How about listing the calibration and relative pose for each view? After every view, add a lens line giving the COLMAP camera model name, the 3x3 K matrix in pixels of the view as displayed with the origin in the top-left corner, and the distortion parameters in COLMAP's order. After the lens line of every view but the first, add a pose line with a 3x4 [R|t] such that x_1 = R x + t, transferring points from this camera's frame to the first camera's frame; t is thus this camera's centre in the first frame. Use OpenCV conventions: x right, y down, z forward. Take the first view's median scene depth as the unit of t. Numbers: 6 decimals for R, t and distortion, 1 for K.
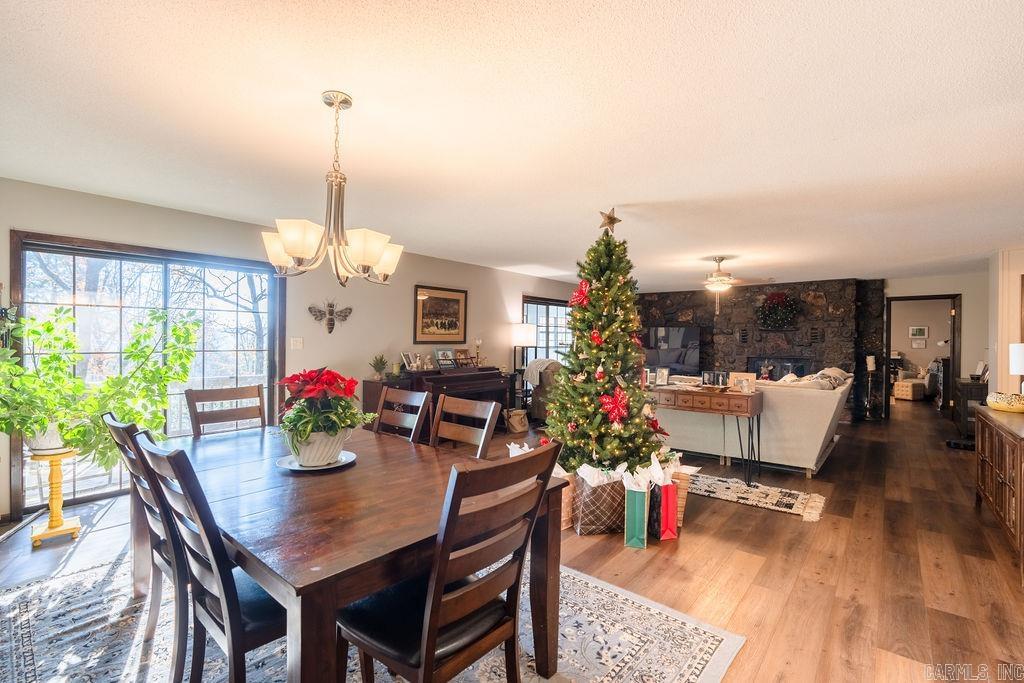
lens RADIAL K [[458.6, 0, 511.6], [0, 458.6, 342.2], [0, 0, 1]] dist [-0.007423, 0.002544]
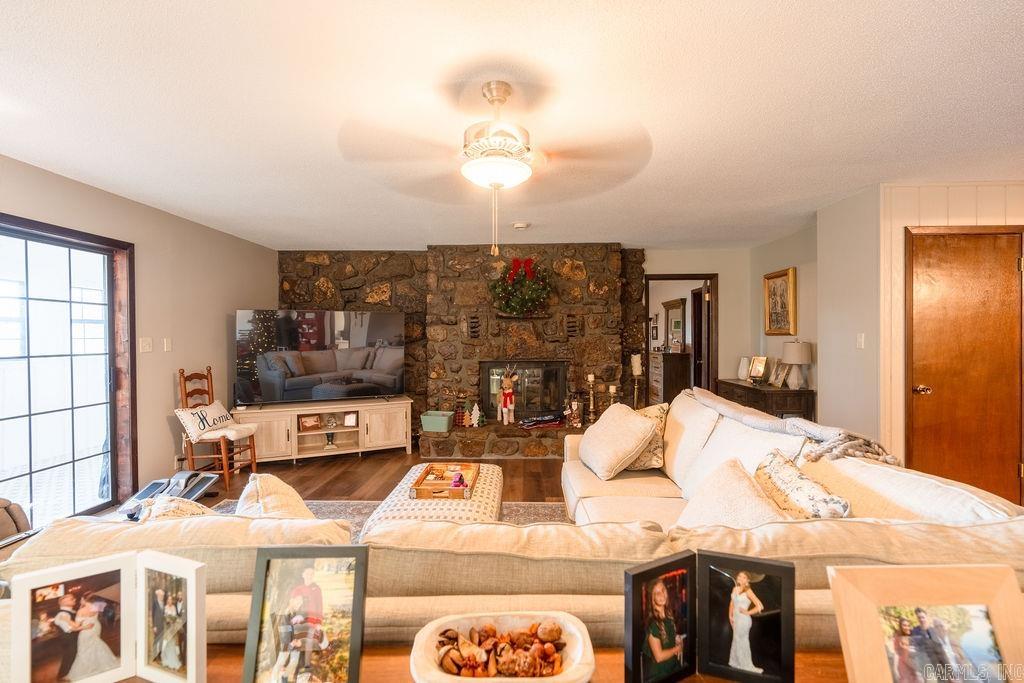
lens RADIAL K [[458.6, 0, 514.3], [0, 458.6, 342.0], [0, 0, 1]] dist [-0.007423, 0.002544]
pose [[0.780546, -0.015973, 0.624895, 0.181064], [0.012077, 0.999872, 0.010473, 0.000577], [-0.624982, -0.000628, 0.780639, 0.530340]]
